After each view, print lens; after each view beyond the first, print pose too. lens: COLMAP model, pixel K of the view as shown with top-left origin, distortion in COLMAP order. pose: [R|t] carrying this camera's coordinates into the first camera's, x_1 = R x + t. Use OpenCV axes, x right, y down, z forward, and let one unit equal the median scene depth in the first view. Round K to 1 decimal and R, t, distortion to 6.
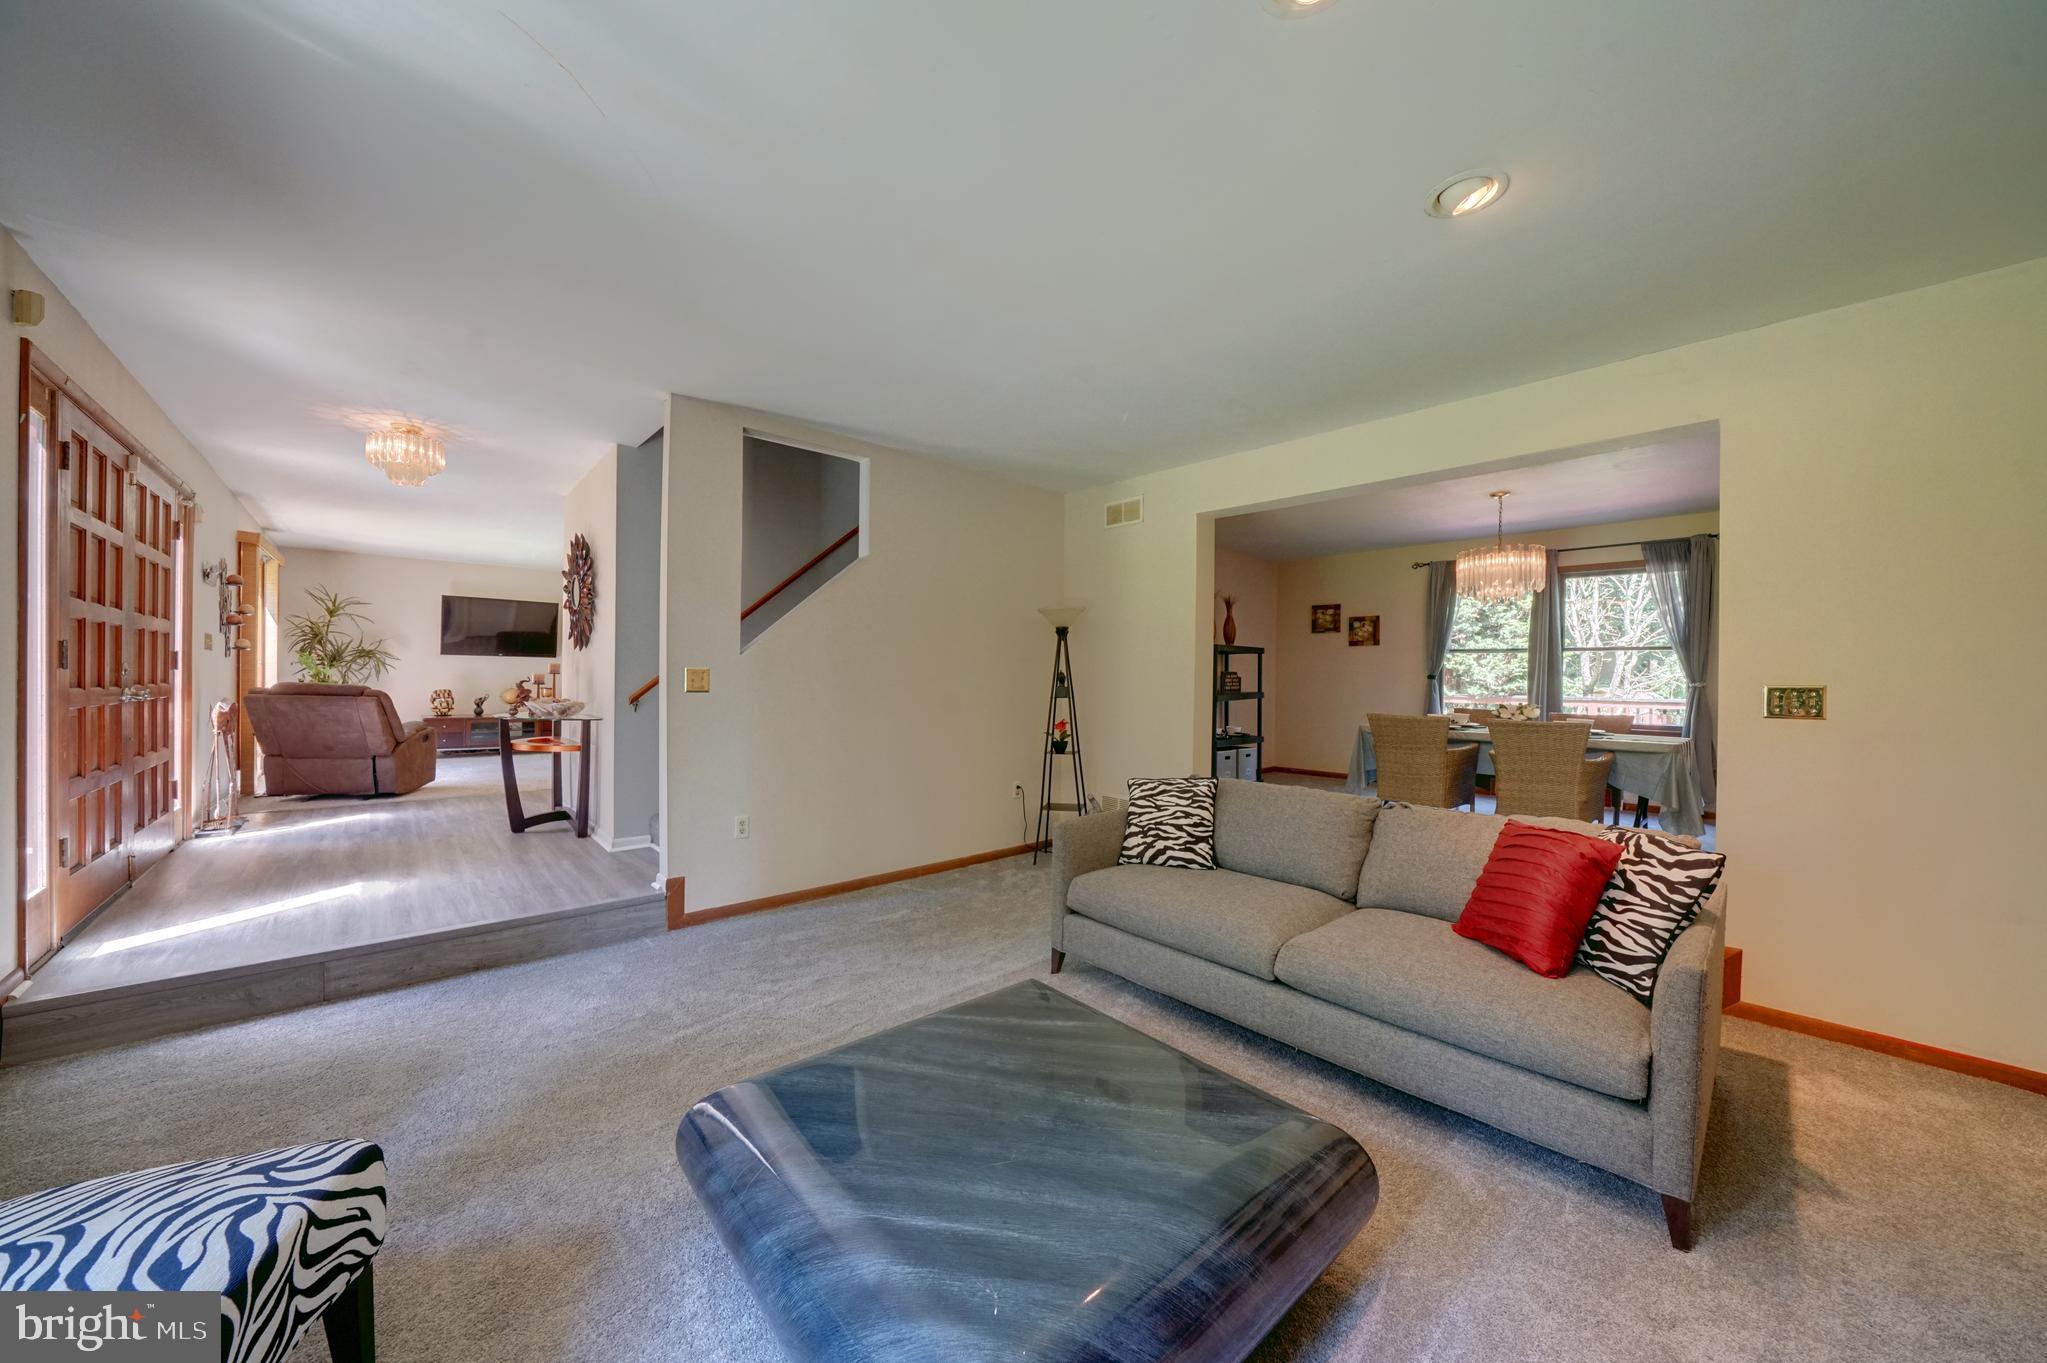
lens RADIAL K [[706.2, 0, 1016.0], [0, 706.2, 684.2], [0, 0, 1]] dist [-0.025945, 0.002271]
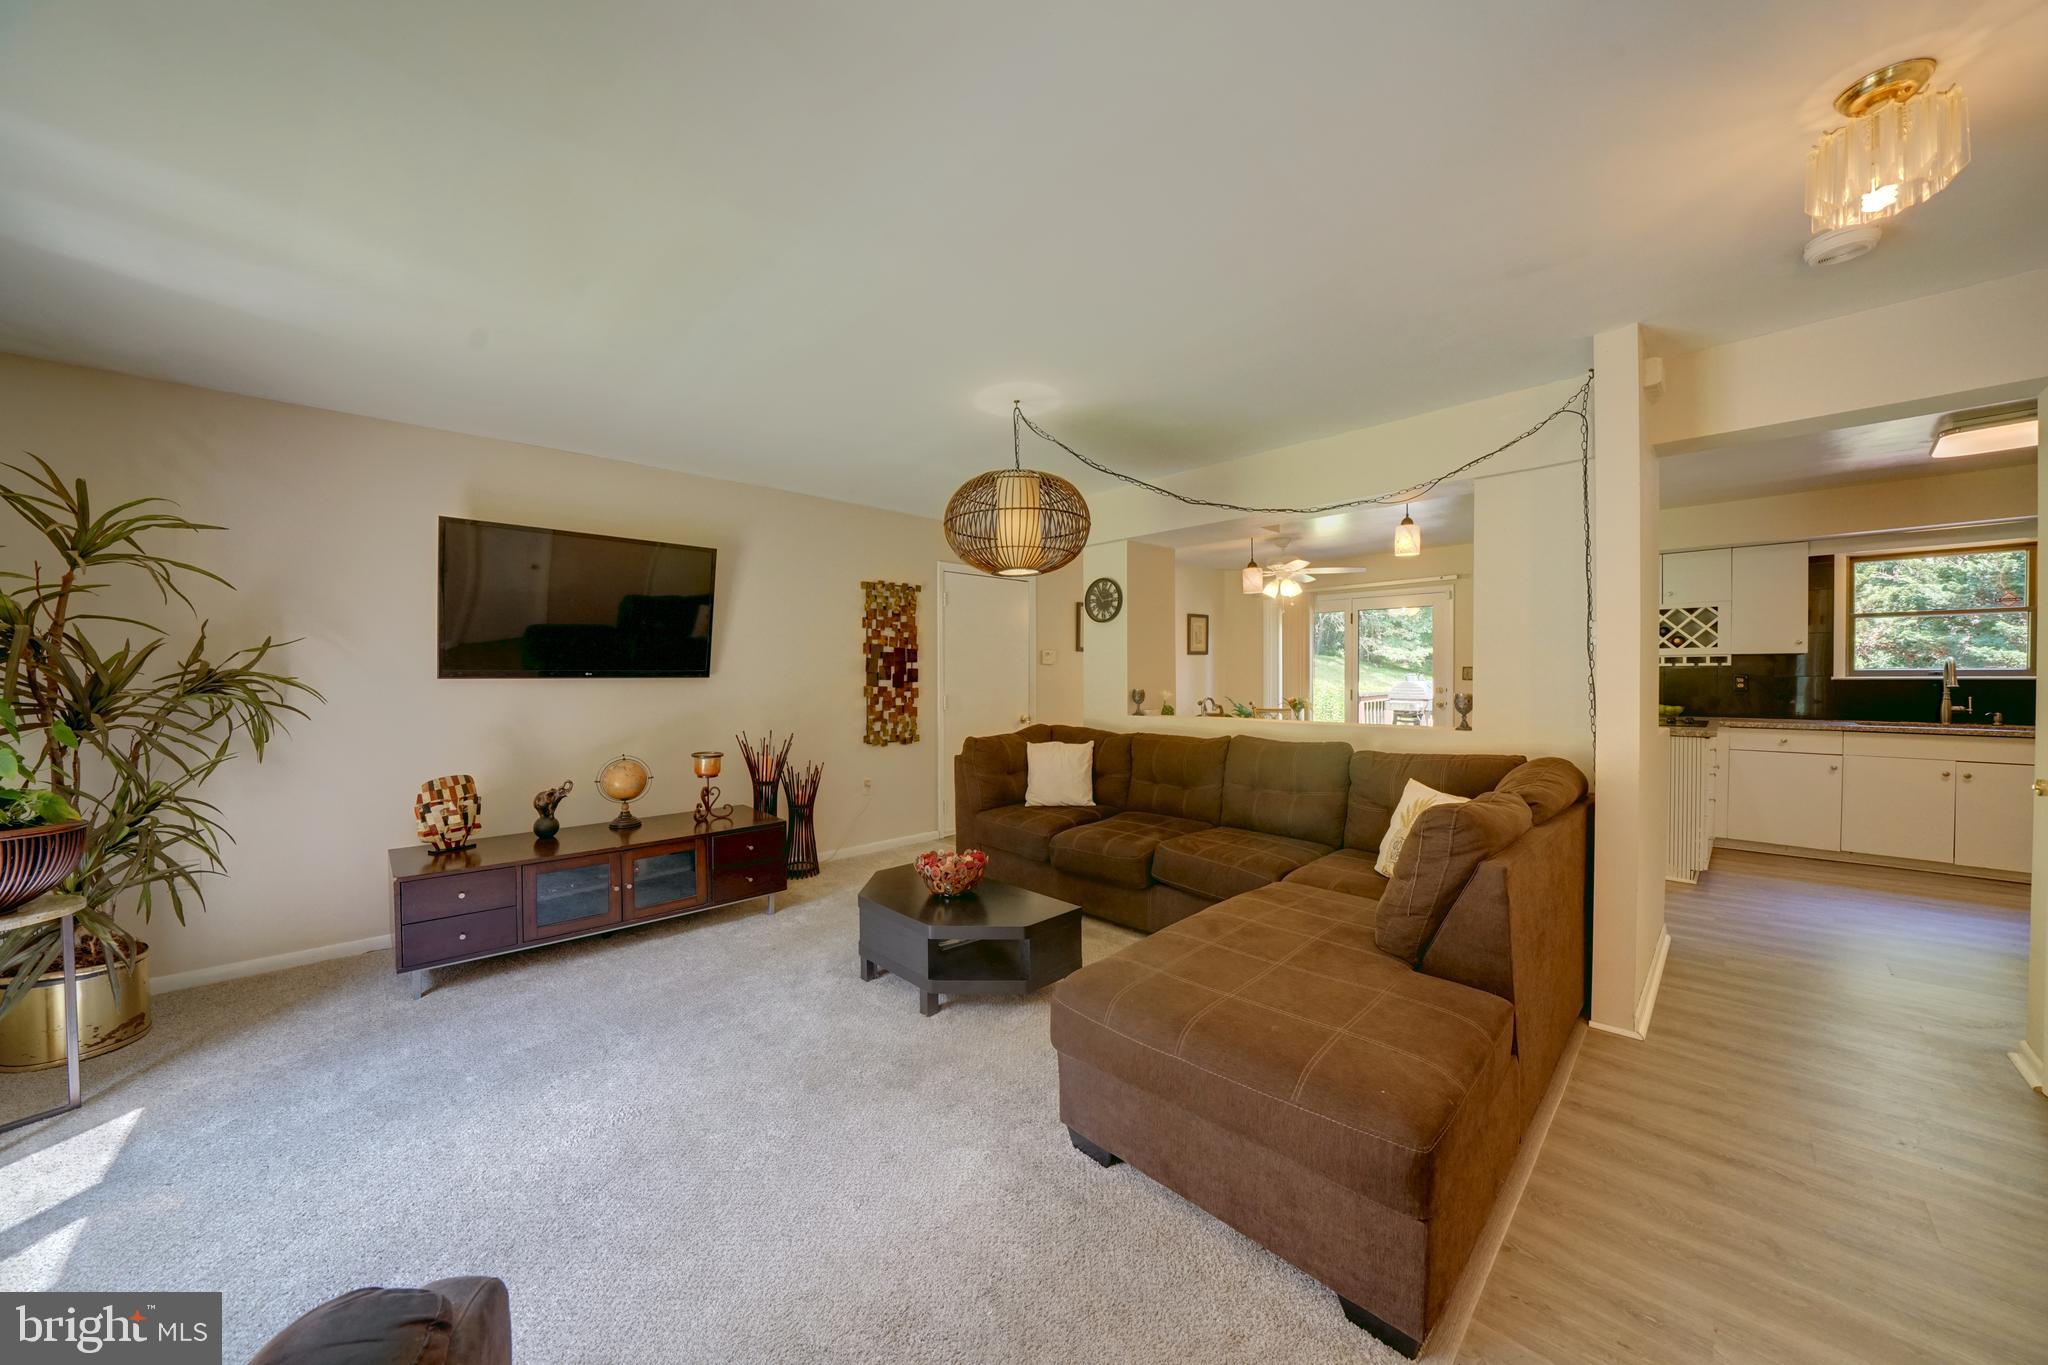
lens RADIAL K [[706.5, 0, 1016.5], [0, 706.5, 685.2], [0, 0, 1]] dist [-0.025945, 0.002271]
pose [[0.999489, -0.020040, 0.024893, -0.822202], [0.019858, 0.999774, 0.007564, -0.055063], [-0.025039, -0.007066, 0.999662, 0.965253]]
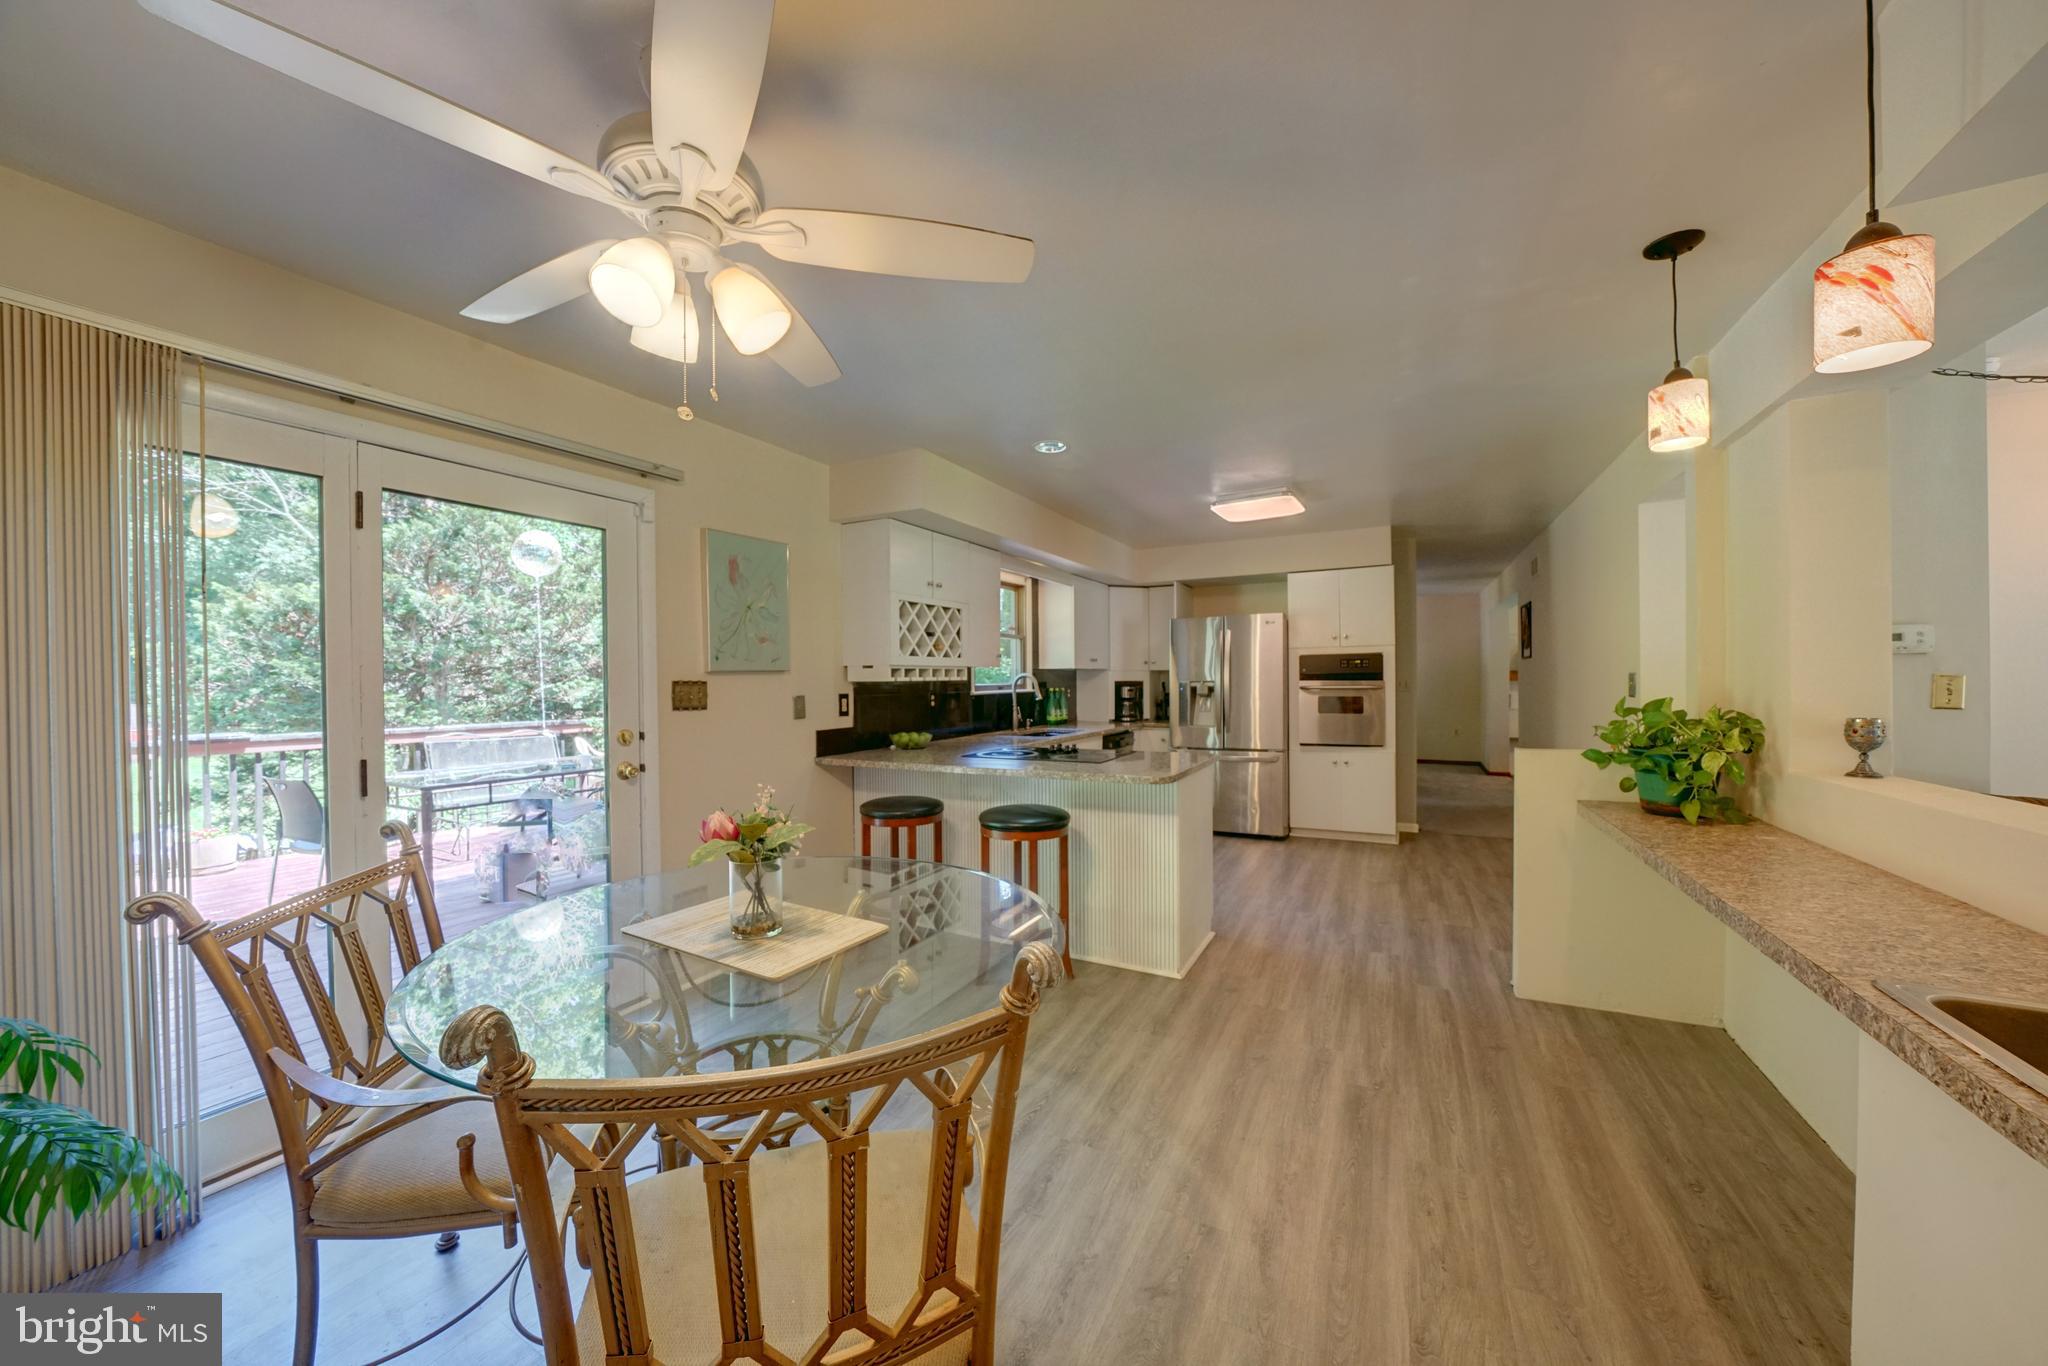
lens RADIAL K [[708.4, 0, 1018.0], [0, 708.4, 686.5], [0, 0, 1]] dist [-0.025872, 0.002012]
pose [[-0.331652, -0.020589, 0.943177, -0.630345], [0.014384, 0.999535, 0.026877, -0.068300], [-0.943292, 0.022481, -0.331202, 2.034088]]
